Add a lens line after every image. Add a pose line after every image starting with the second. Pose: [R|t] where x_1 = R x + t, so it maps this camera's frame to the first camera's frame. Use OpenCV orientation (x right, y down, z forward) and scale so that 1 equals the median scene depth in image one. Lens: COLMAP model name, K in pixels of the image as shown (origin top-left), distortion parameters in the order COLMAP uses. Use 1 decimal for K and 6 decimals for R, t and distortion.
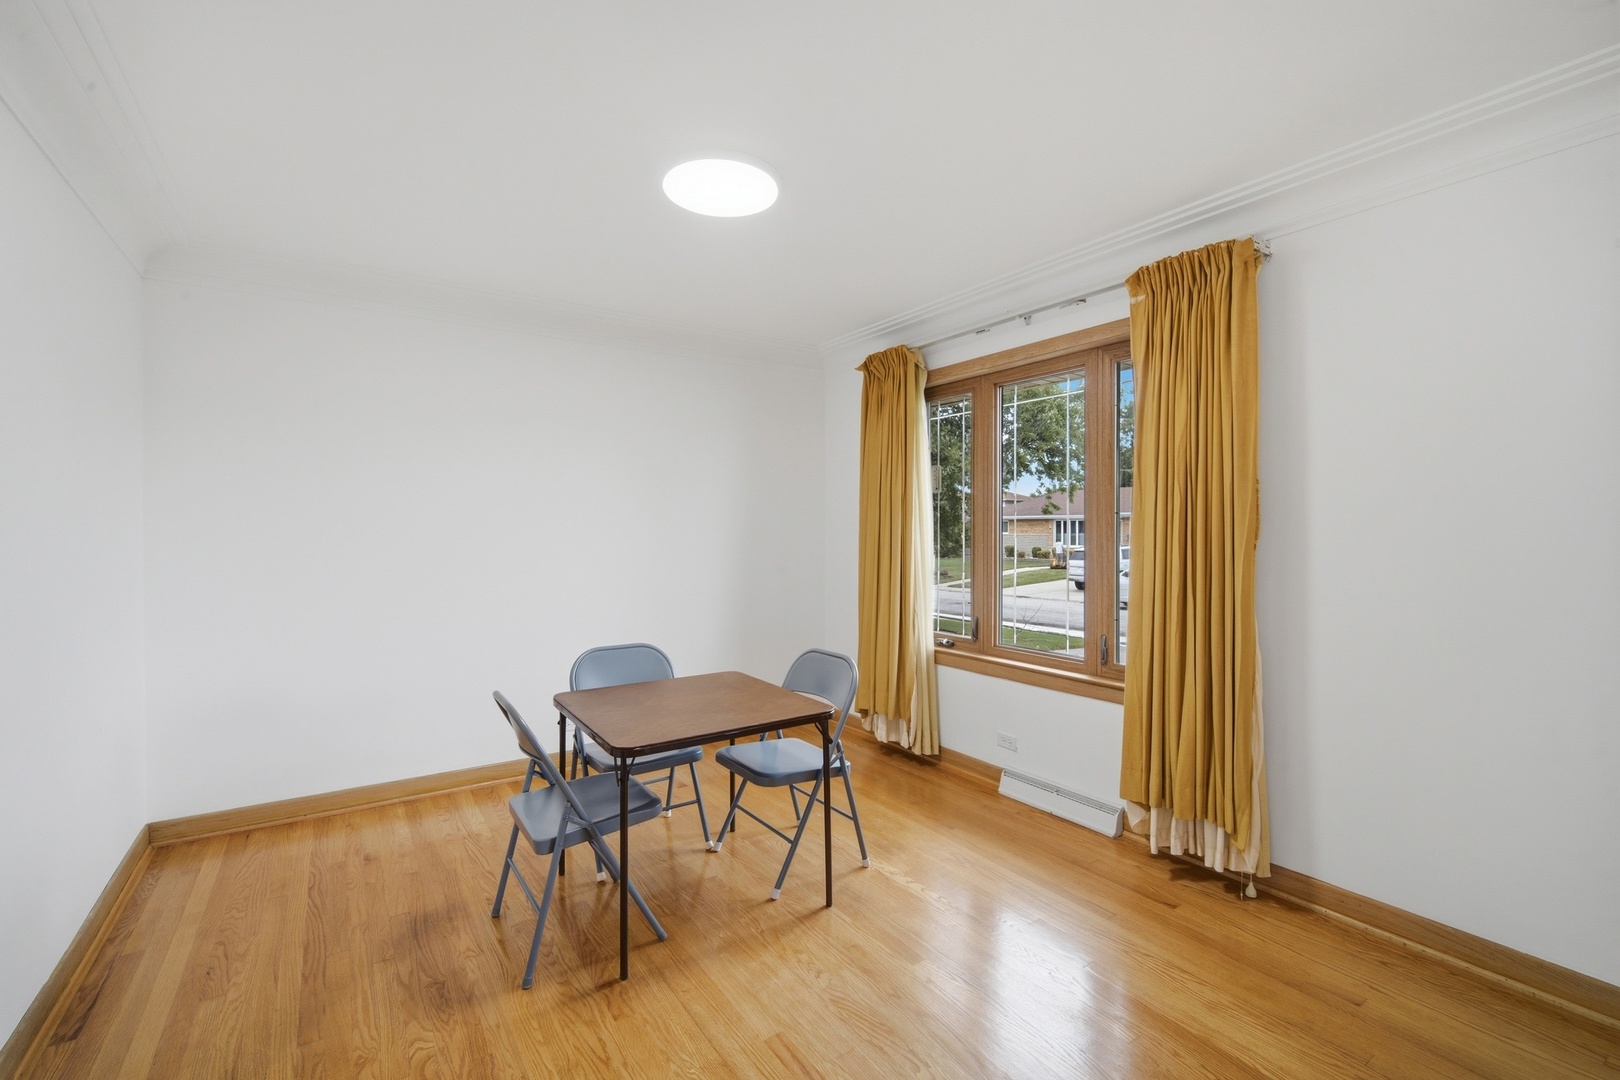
lens RADIAL K [[704.4, 0, 805.9], [0, 704.4, 532.8], [0, 0, 1]] dist [0.001239, 0.000150]
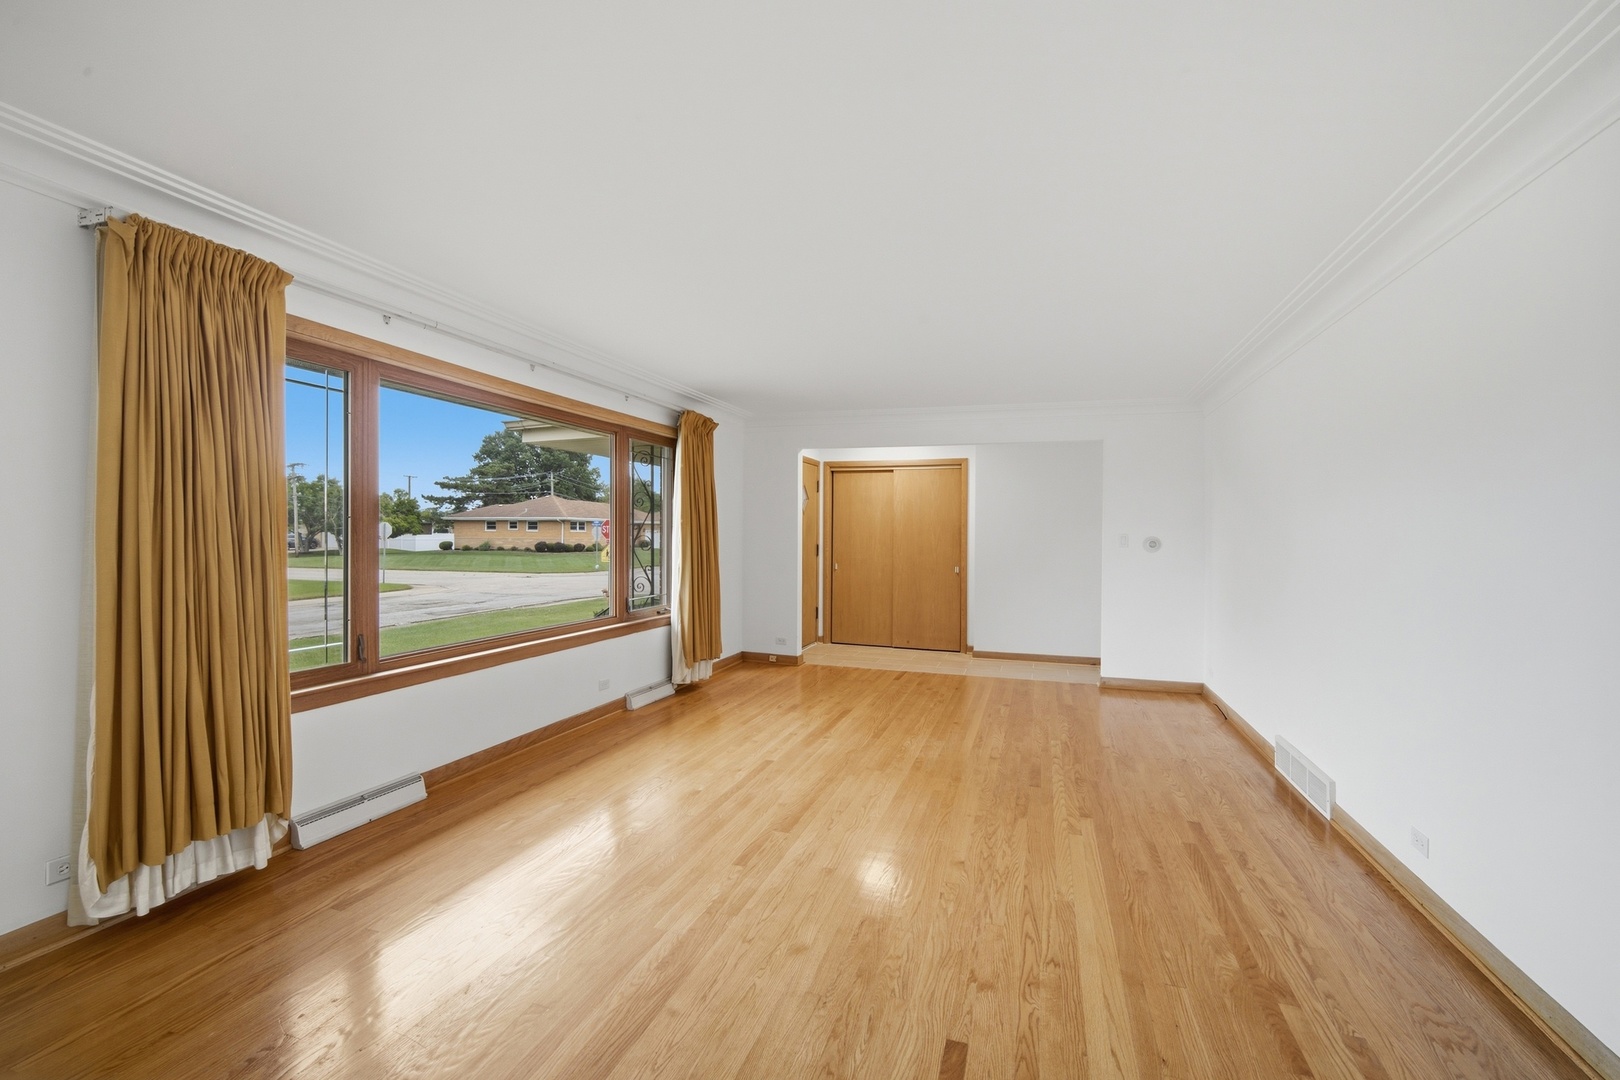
lens RADIAL K [[704.4, 0, 805.9], [0, 704.4, 532.8], [0, 0, 1]] dist [0.001239, 0.000150]
pose [[-0.608012, -0.017809, 0.793728, -0.879430], [-0.019787, 0.999778, 0.007276, -0.018609], [-0.793681, -0.011281, -0.608230, 1.270998]]
